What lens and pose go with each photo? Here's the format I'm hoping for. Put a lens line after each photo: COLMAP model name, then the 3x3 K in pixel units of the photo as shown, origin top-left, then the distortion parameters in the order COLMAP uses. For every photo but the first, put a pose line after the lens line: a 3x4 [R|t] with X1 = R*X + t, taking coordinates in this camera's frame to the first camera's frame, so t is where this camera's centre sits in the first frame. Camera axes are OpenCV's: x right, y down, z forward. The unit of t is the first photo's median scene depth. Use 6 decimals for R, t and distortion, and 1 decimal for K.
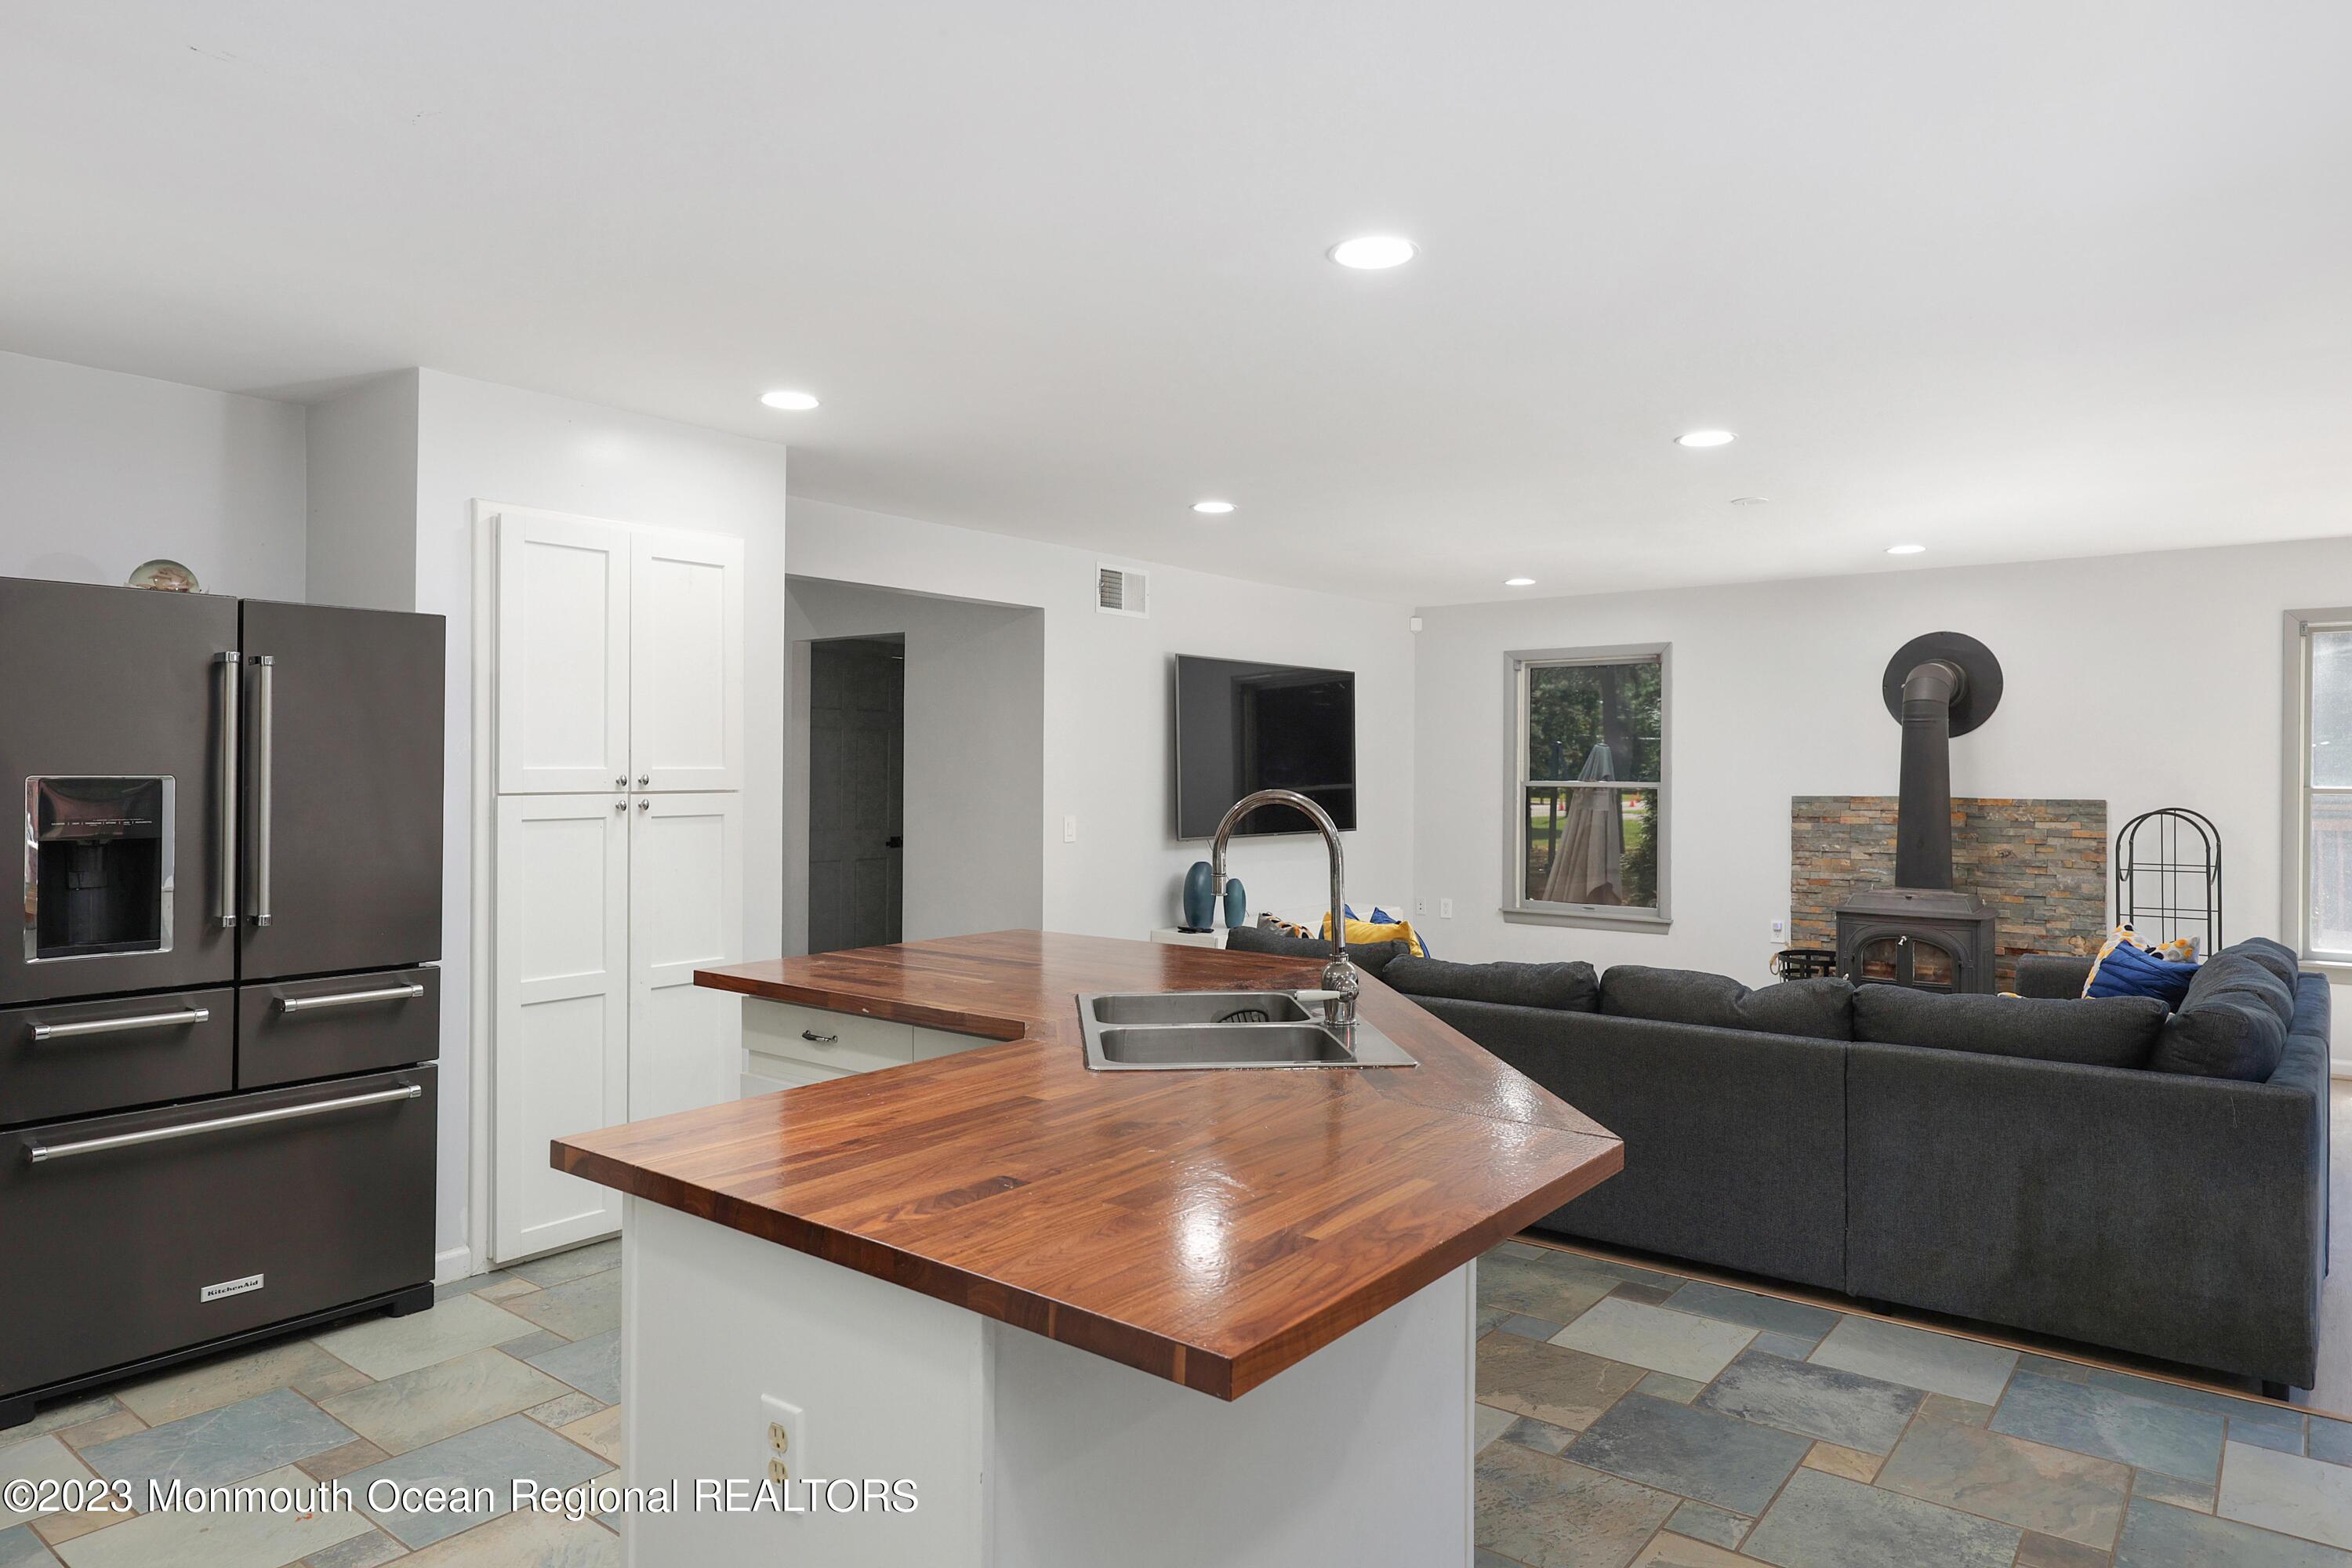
lens RADIAL K [[1424.3, 0, 1199.9], [0, 1424.3, 764.5], [0, 0, 1]] dist [0.001312, -0.002374]
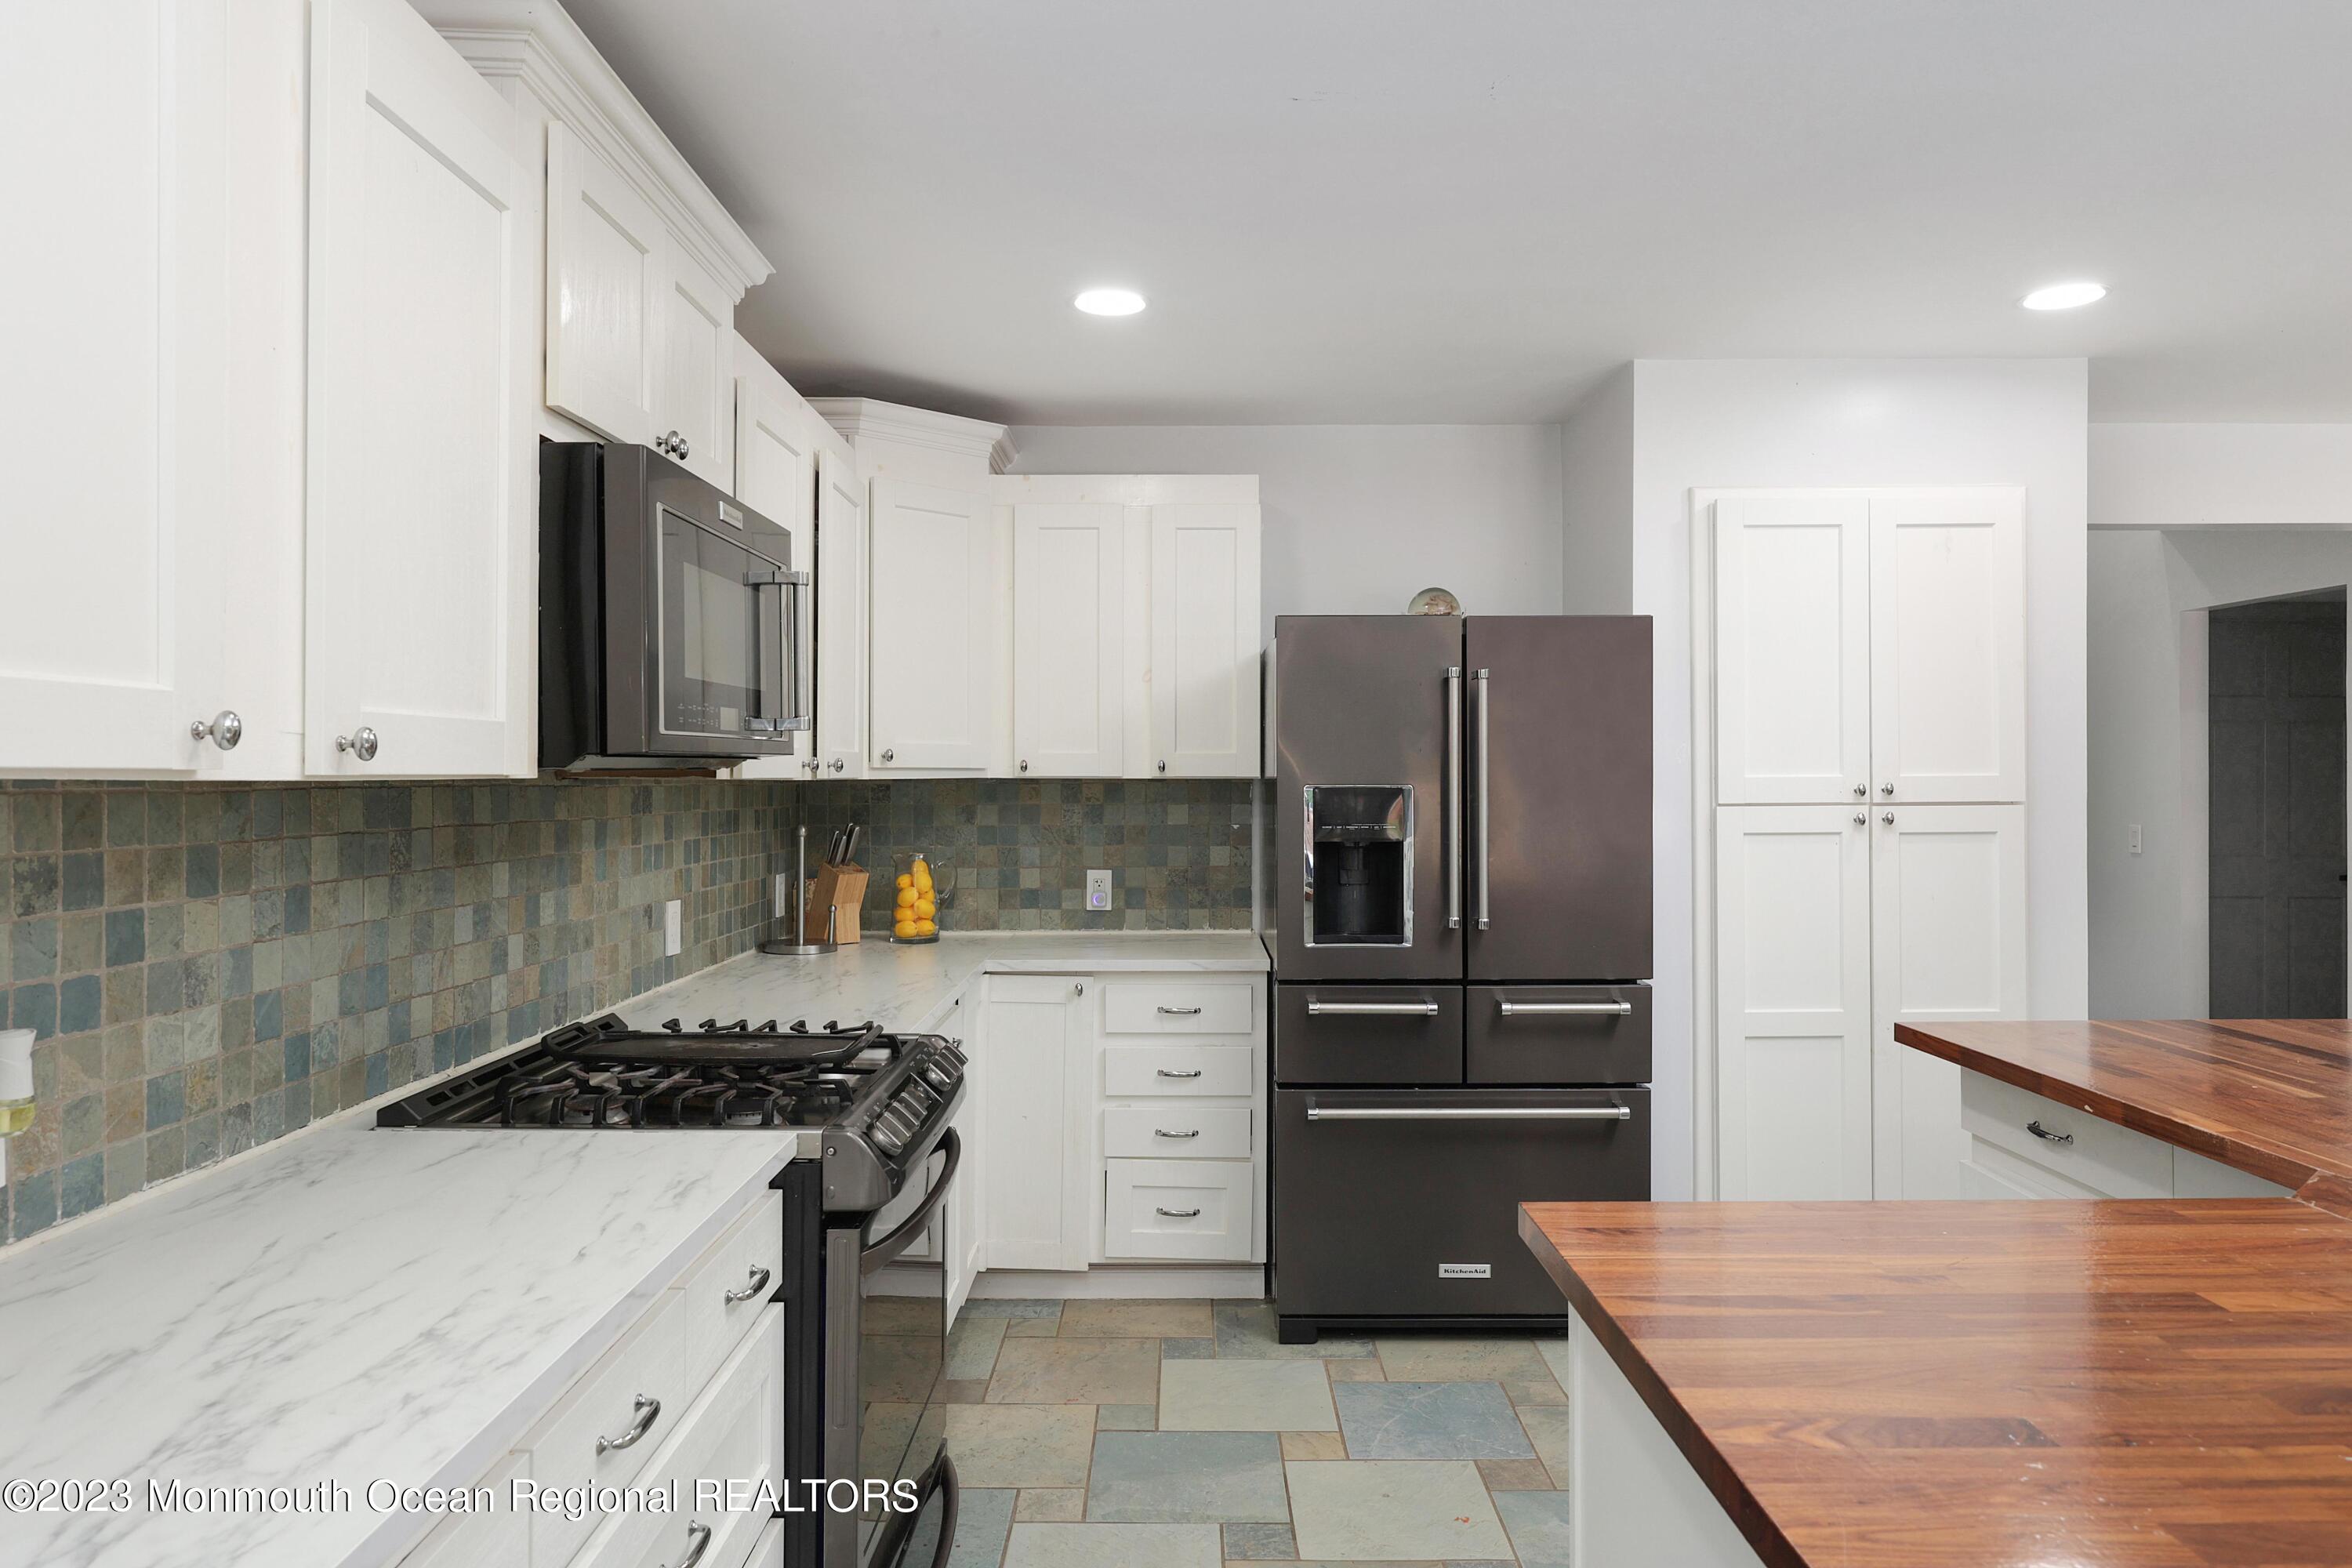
lens RADIAL K [[1516.7, 0, 1185.5], [0, 1516.7, 778.1], [0, 0, 1]] dist [-0.000742, -0.000158]
pose [[0.612888, -0.005063, -0.790154, 0.066201], [0.007436, 0.999972, -0.000640, 0.001683], [0.790135, -0.005483, 0.612908, 0.121121]]
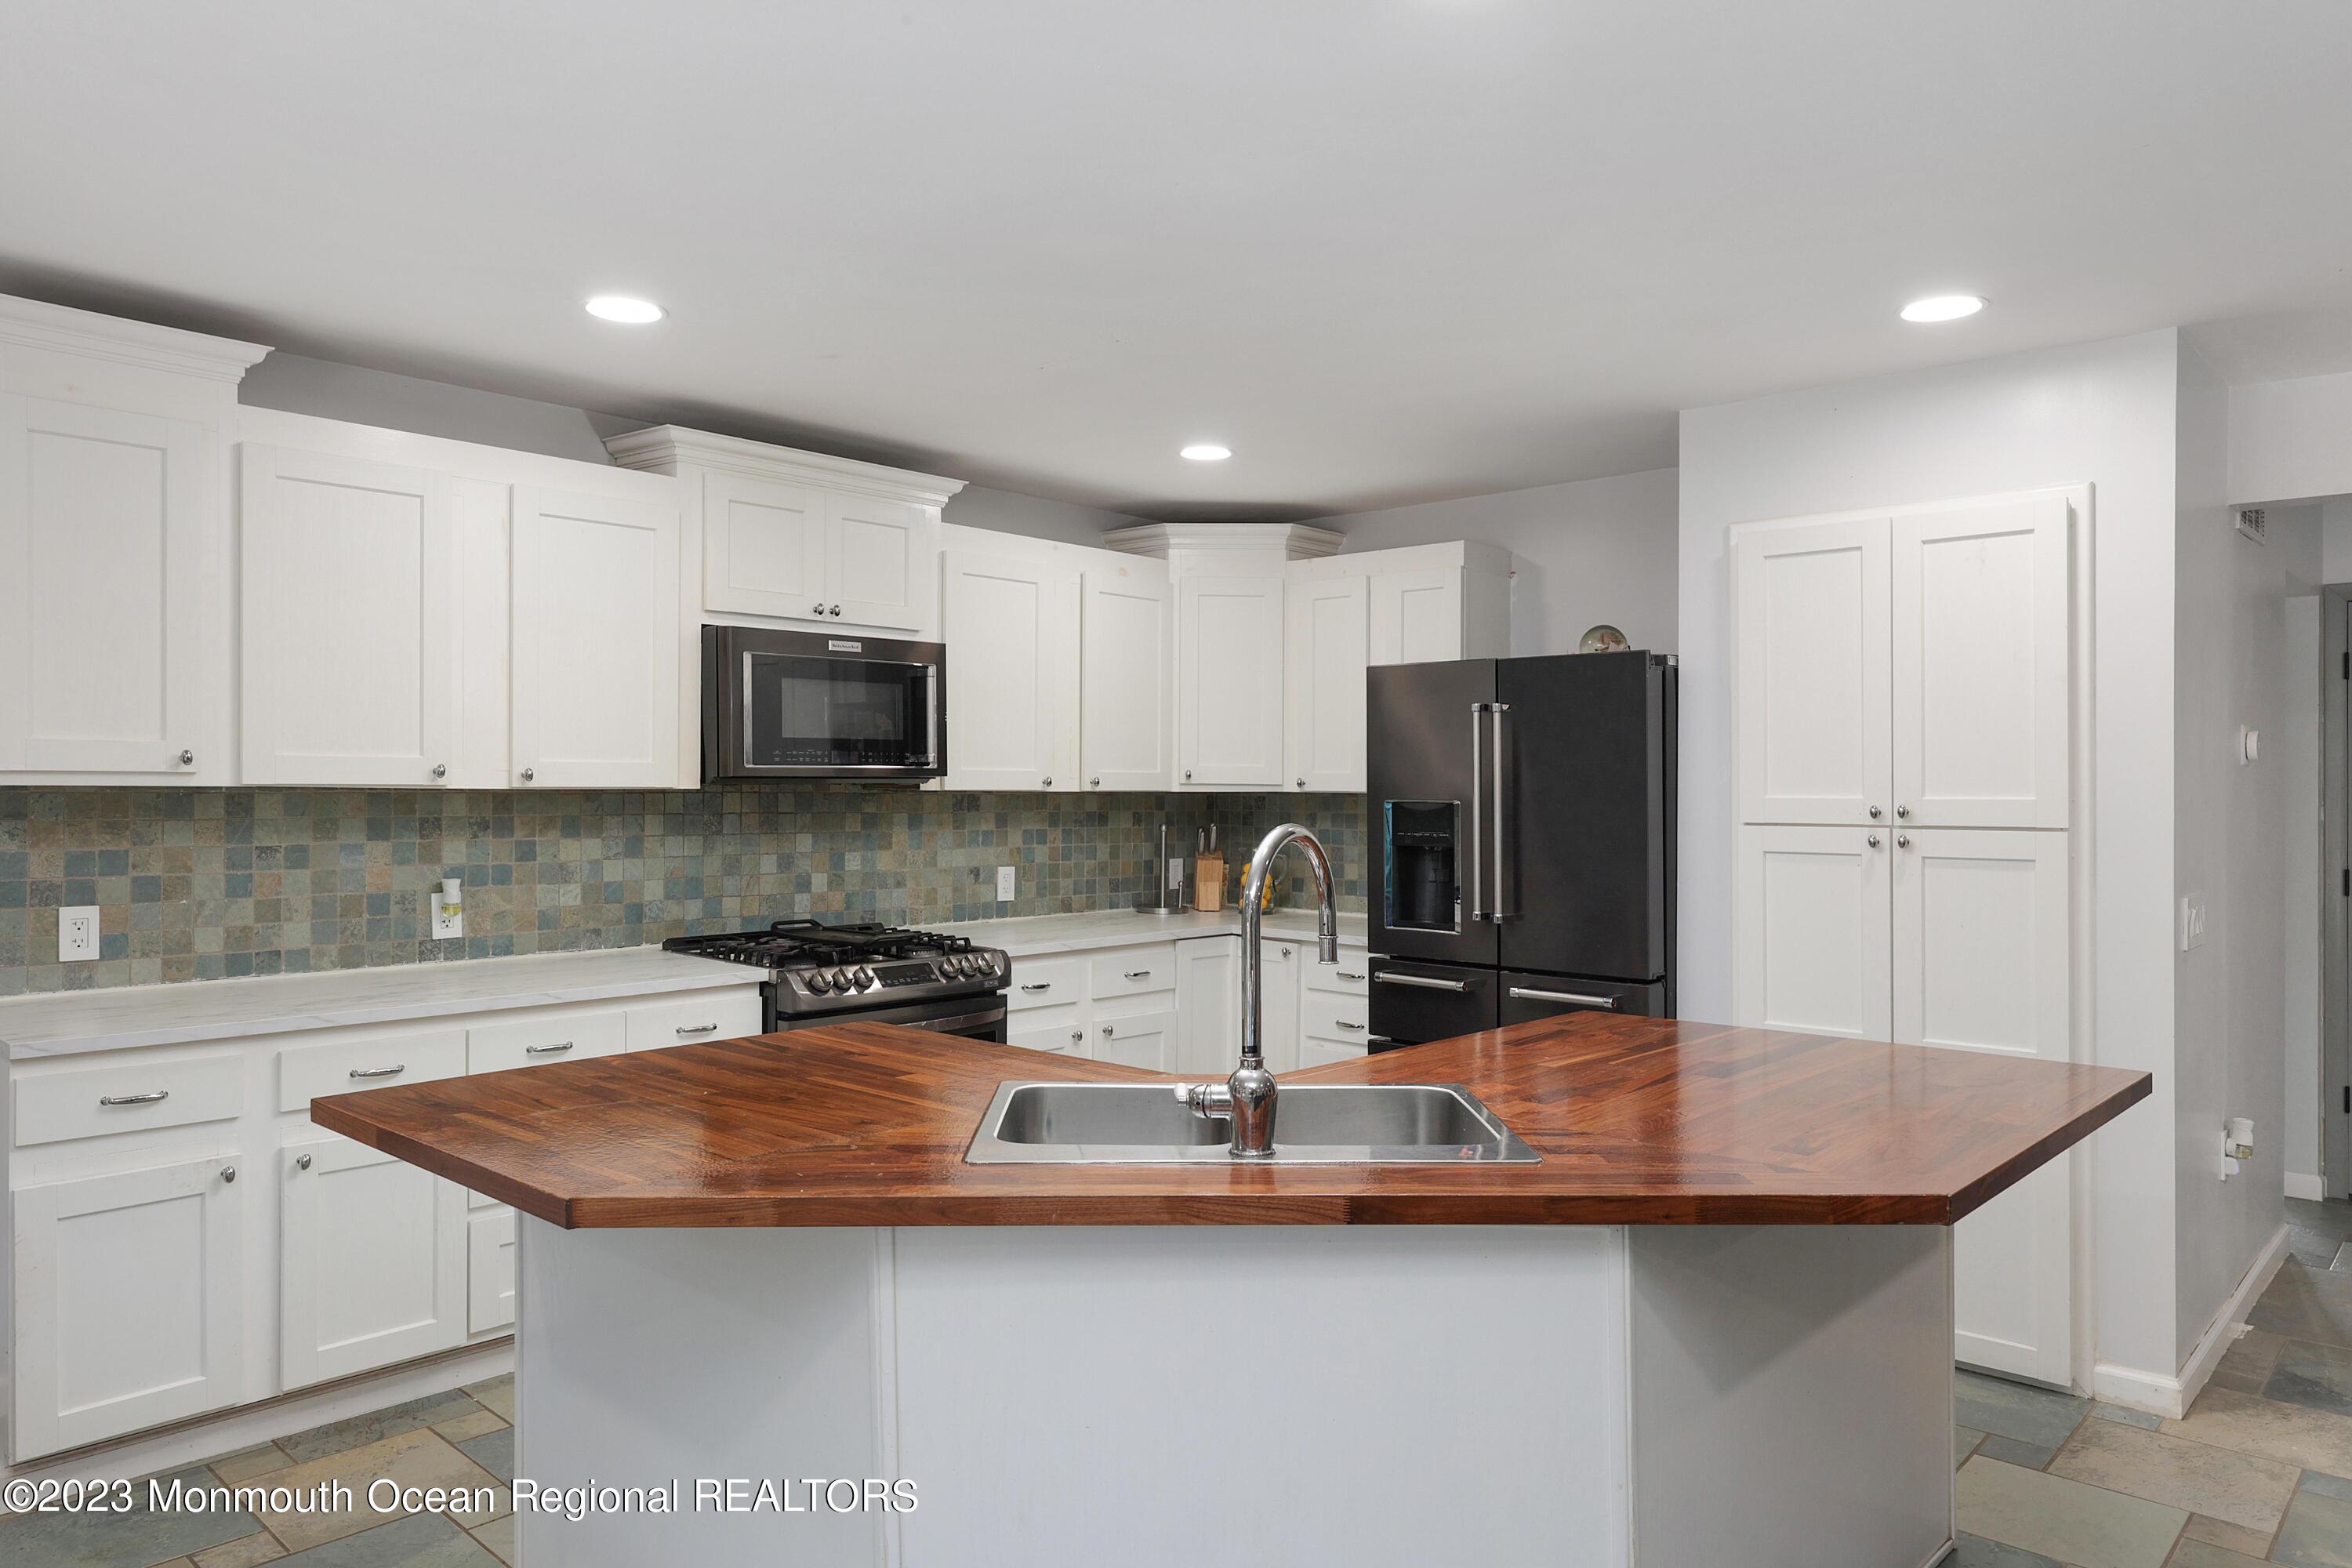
lens RADIAL K [[1516.7, 0, 1145.8], [0, 1516.7, 805.5], [0, 0, 1]] dist [-0.000742, -0.000158]
pose [[-0.097574, 0.007039, -0.995203, 0.541859], [-0.003954, 0.999964, 0.007460, 0.002317], [0.995220, 0.004663, -0.097543, 0.657545]]
